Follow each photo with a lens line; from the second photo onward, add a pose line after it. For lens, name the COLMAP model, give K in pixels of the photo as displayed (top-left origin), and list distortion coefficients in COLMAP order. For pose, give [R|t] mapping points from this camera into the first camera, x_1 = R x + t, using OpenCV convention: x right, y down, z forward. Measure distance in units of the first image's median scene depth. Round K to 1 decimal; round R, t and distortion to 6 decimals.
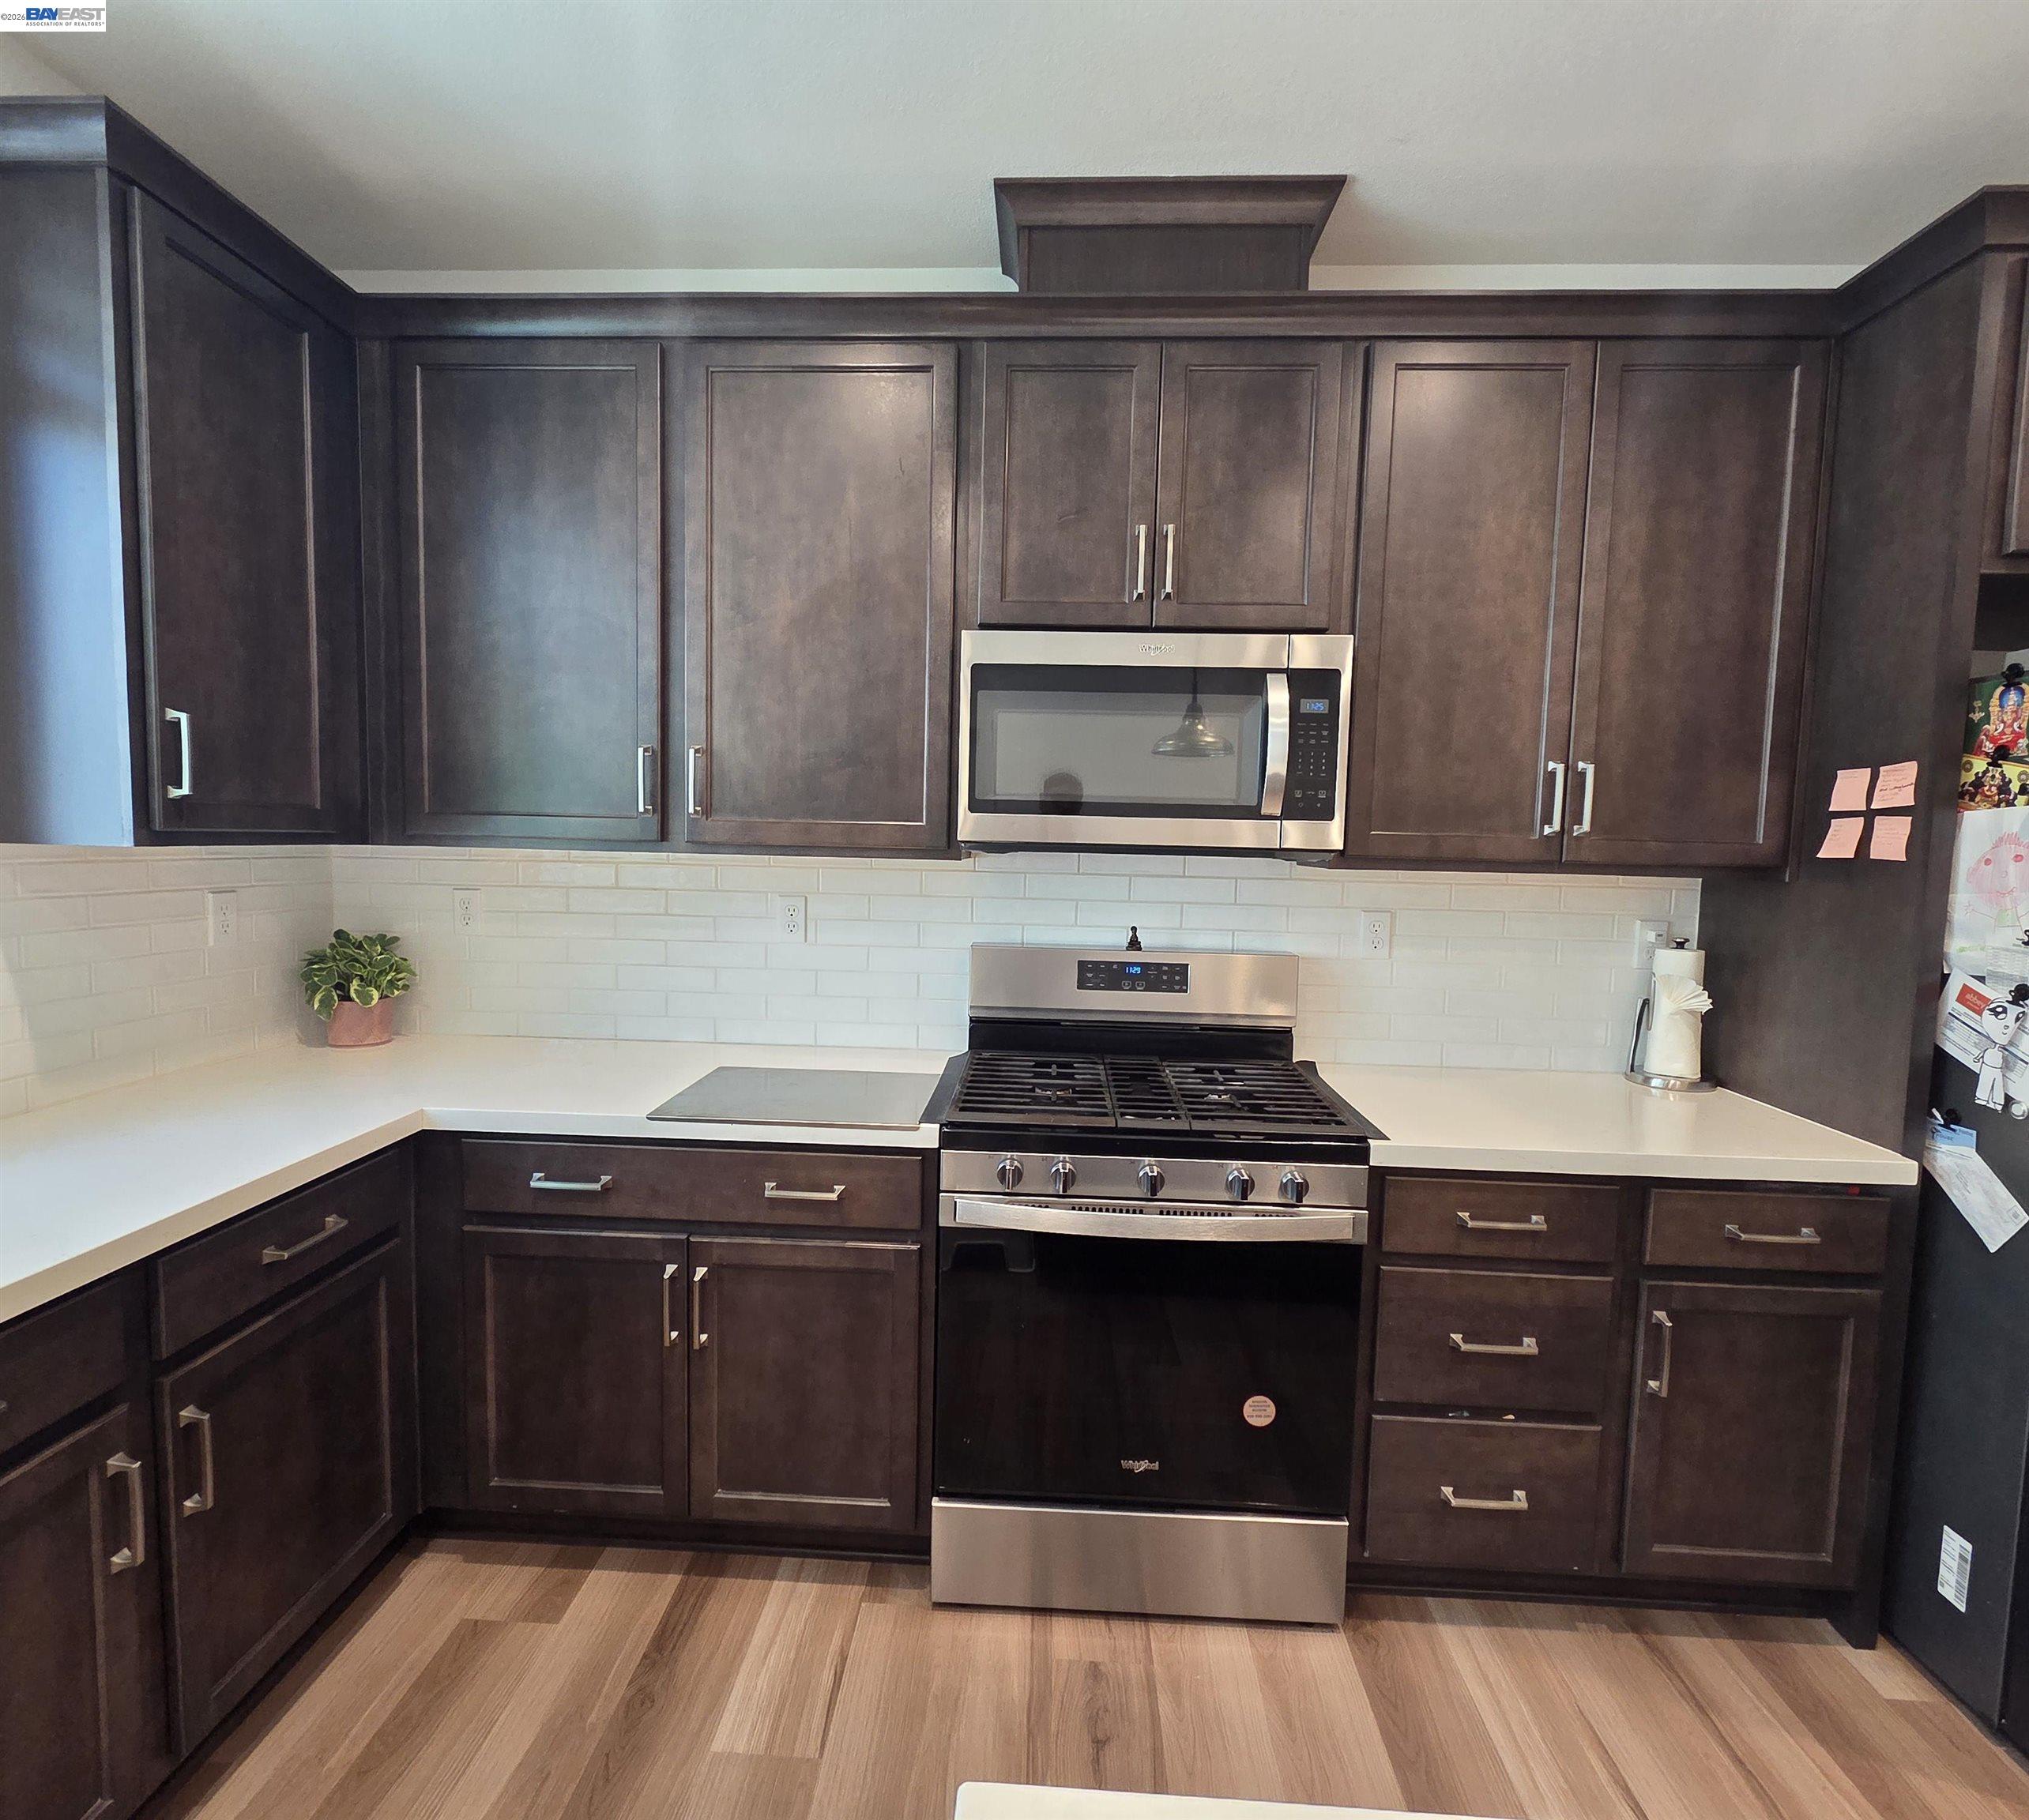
lens RADIAL K [[998.1, 0, 1003.8], [0, 998.1, 914.6], [0, 0, 1]] dist [0.003944, -0.002605]
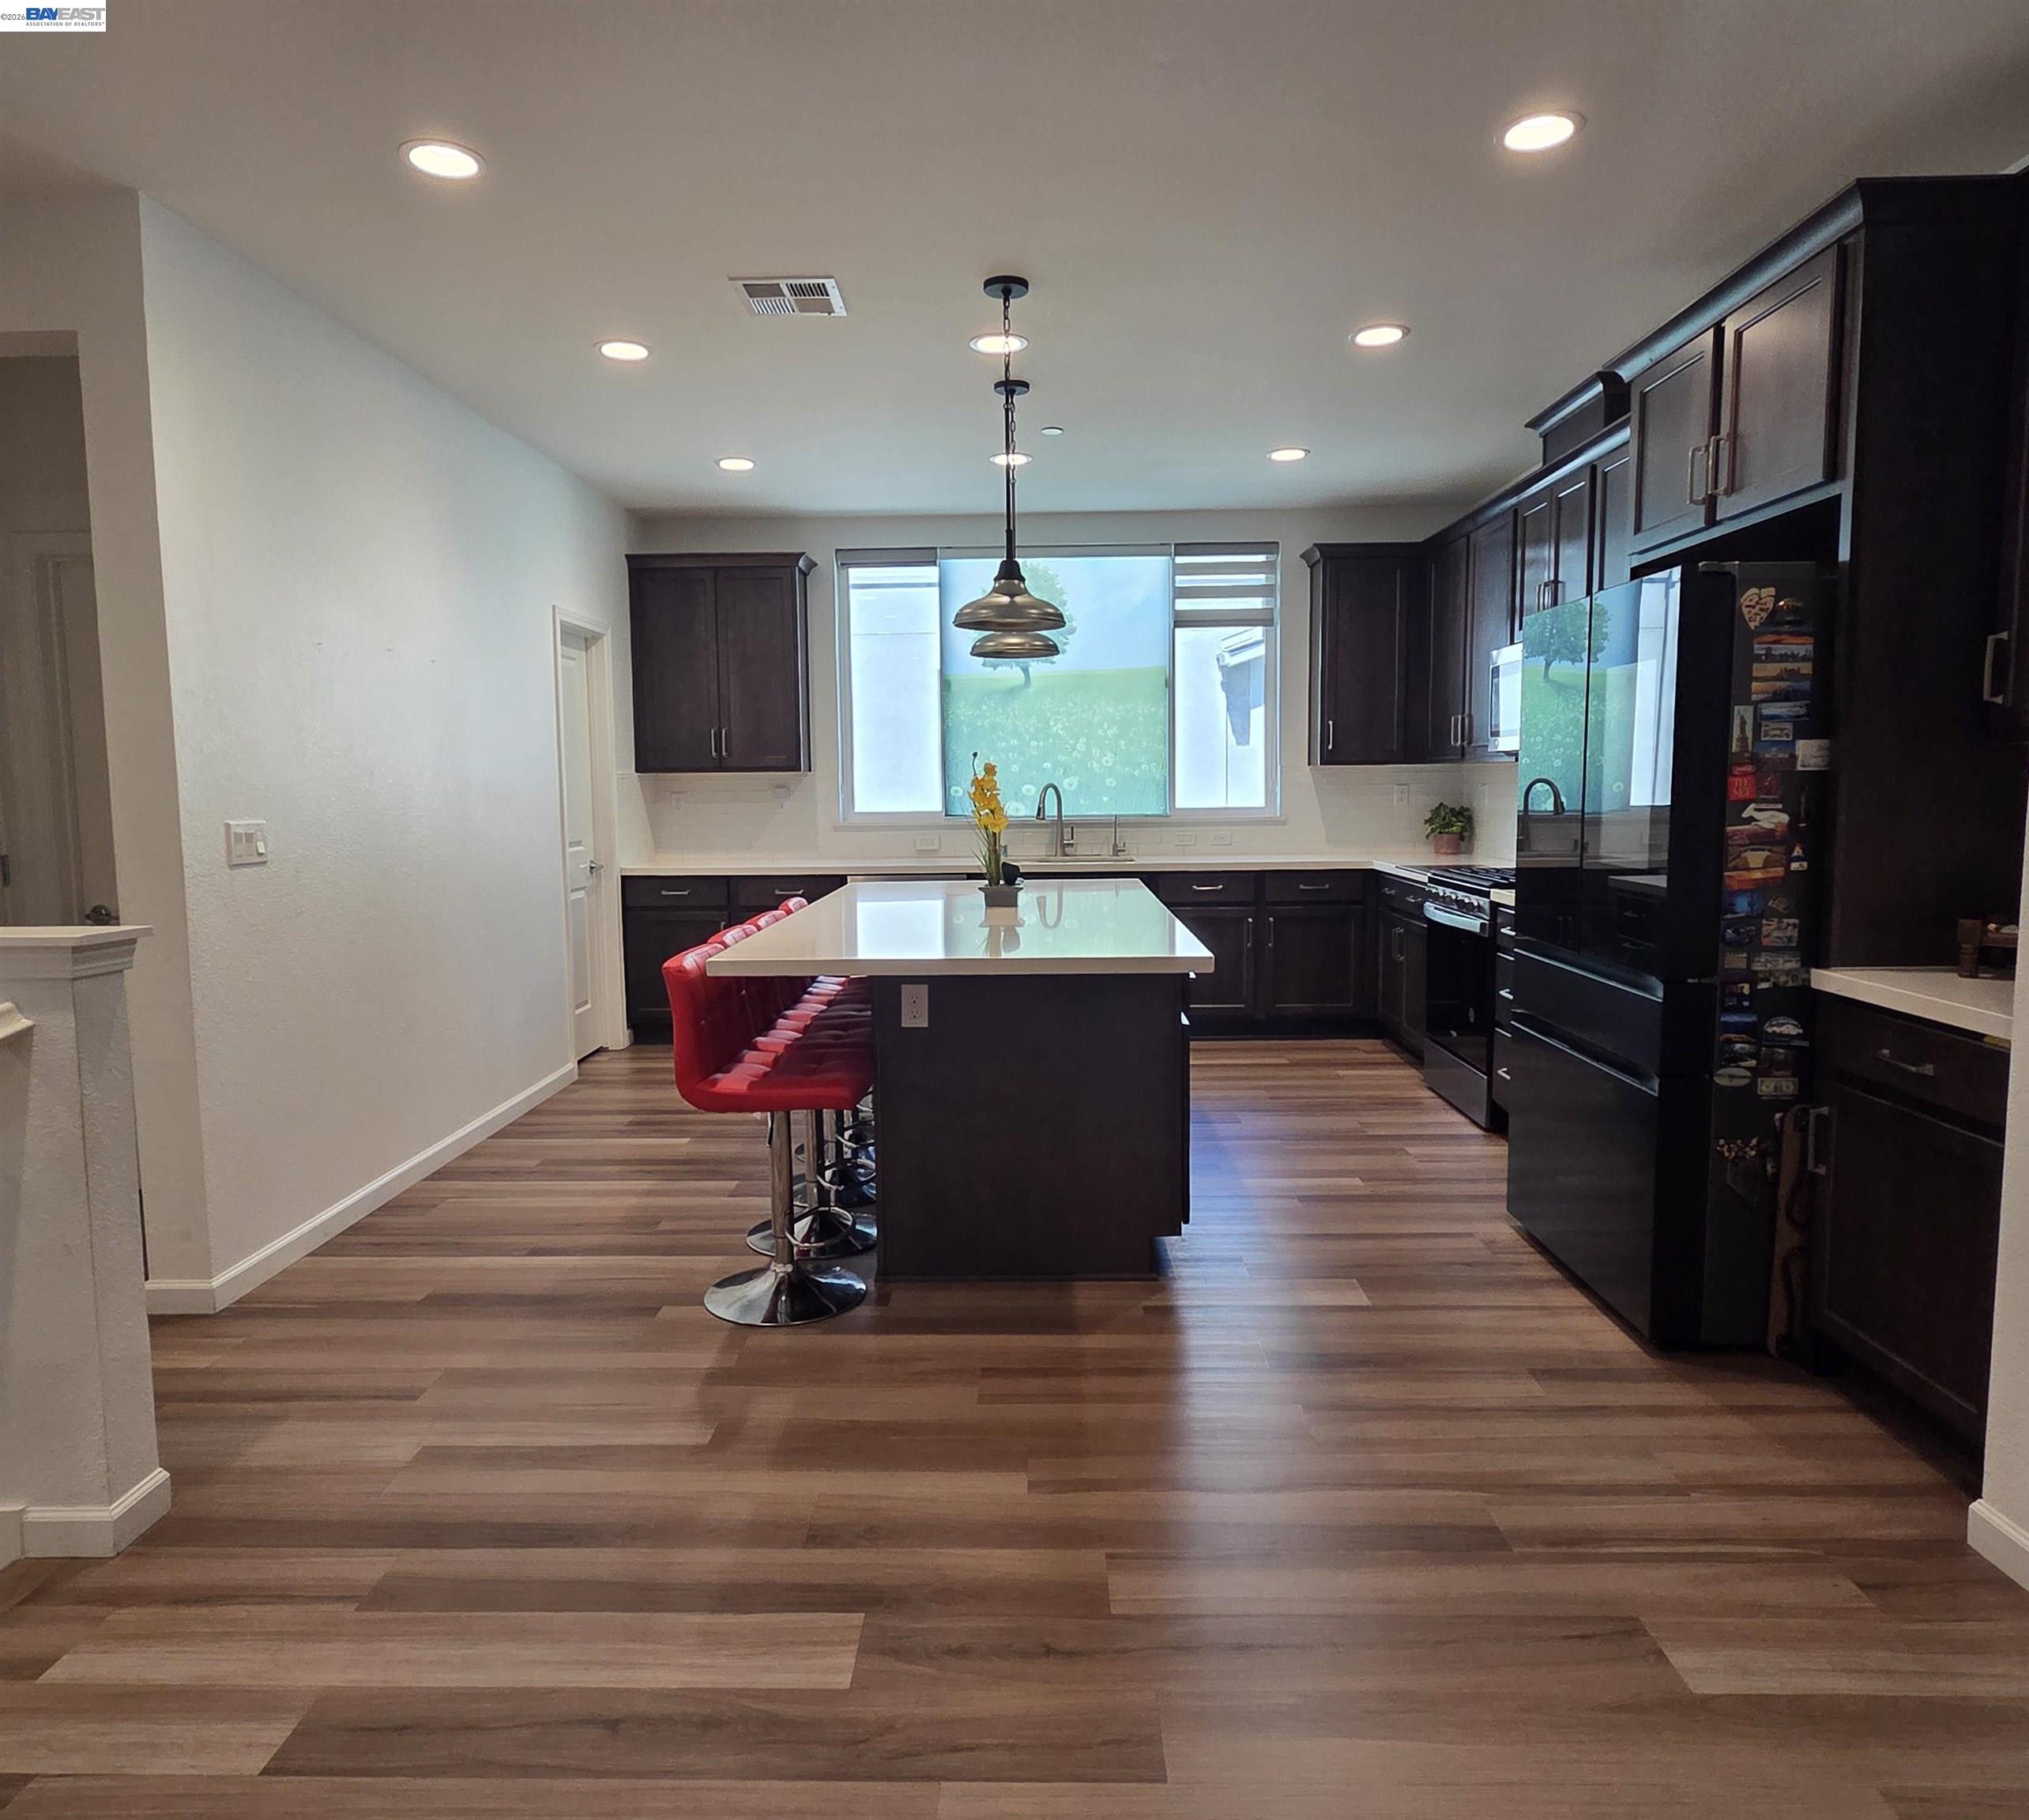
lens RADIAL K [[1319.3, 0, 1017.1], [0, 1319.3, 905.1], [0, 0, 1]] dist [0.012027, 0.003975]
pose [[0.034771, 0.072695, -0.996748, 2.755078], [-0.062263, 0.995571, 0.070438, 0.116300], [0.997454, 0.059611, 0.039143, -0.079661]]
